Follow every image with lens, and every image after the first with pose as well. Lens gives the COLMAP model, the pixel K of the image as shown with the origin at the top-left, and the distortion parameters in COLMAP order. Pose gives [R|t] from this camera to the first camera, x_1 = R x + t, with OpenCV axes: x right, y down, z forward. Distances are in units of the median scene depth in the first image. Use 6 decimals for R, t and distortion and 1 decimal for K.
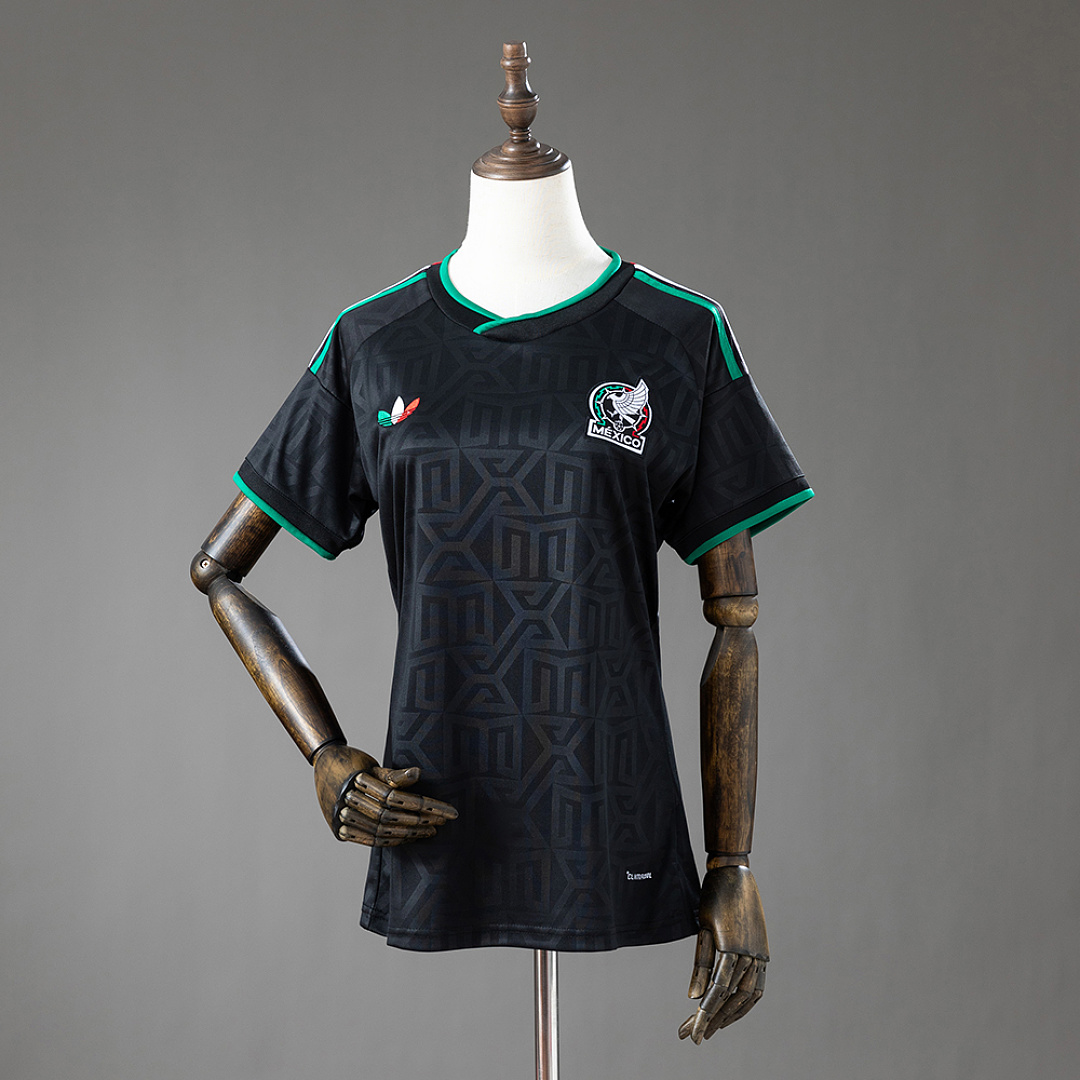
lens RADIAL K [[3337.9, 0, 540.0], [0, 3337.9, 540.0], [0, 0, 1]] dist [0.128852, -0.405650]
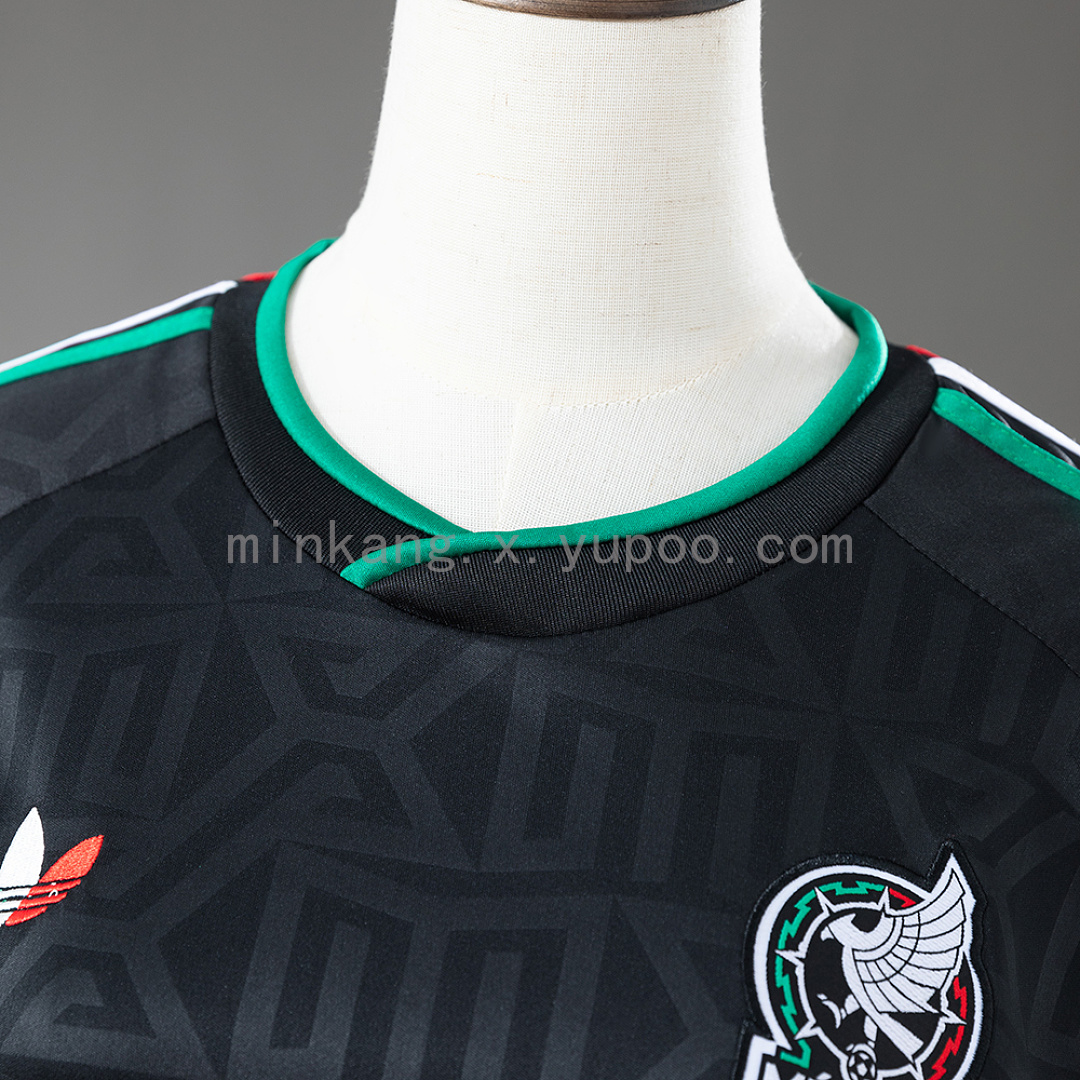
lens RADIAL K [[2957.7, 0, 540.0], [0, 2957.7, 540.0], [0, 0, 1]] dist [-0.230145, 1.567514]
pose [[0.993558, 0.110128, 0.026715, -0.010834], [-0.112158, 0.989338, 0.092900, -0.090886], [-0.016199, -0.095298, 0.995317, 0.774164]]
